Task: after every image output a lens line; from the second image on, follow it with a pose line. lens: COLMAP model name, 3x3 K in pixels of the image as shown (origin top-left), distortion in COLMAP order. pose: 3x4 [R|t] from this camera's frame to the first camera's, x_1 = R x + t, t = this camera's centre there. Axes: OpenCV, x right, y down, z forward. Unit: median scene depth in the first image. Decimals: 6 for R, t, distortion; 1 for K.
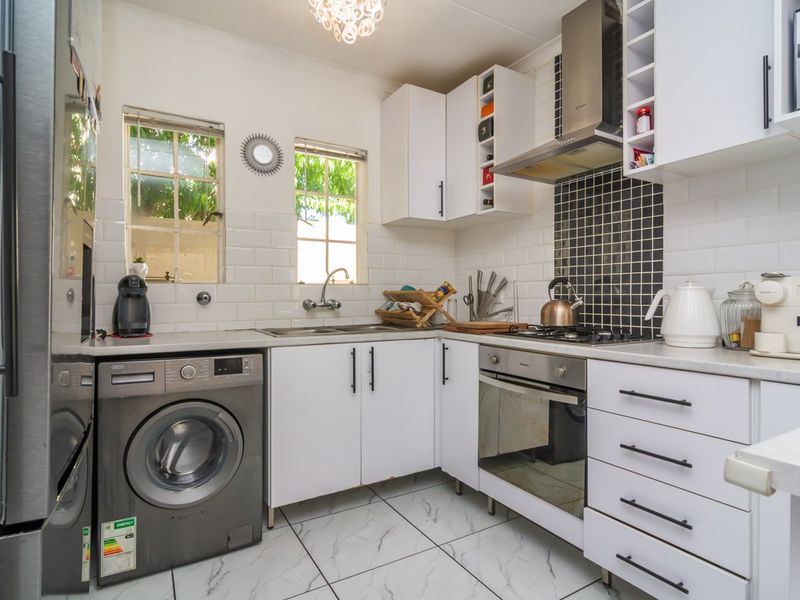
lens RADIAL K [[439.9, 0, 403.6], [0, 439.9, 301.3], [0, 0, 1]] dist [-0.003364, 0.001566]
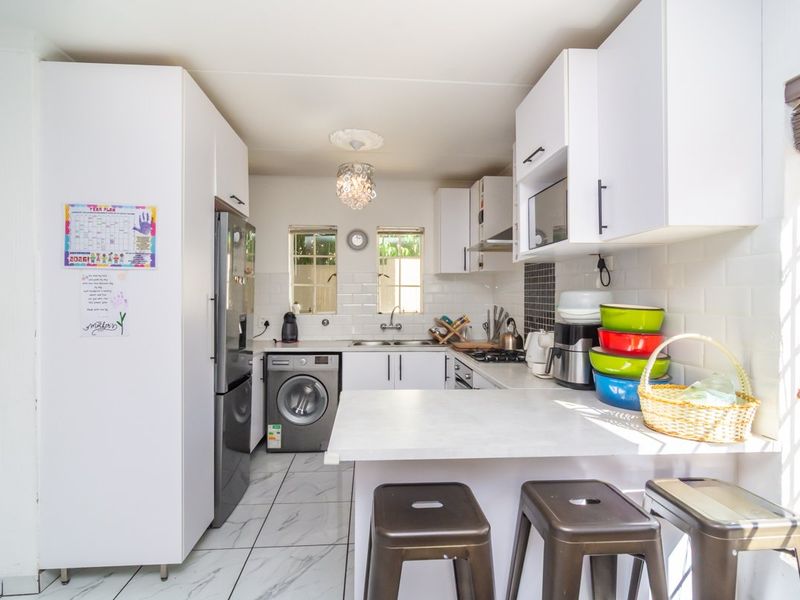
lens RADIAL K [[439.9, 0, 401.5], [0, 439.9, 299.6], [0, 0, 1]] dist [-0.003364, 0.001566]
pose [[0.894953, 0.010389, -0.446039, 0.715588], [-0.010225, 0.999944, 0.002775, -0.121352], [0.446043, 0.002077, 0.895009, -0.559988]]
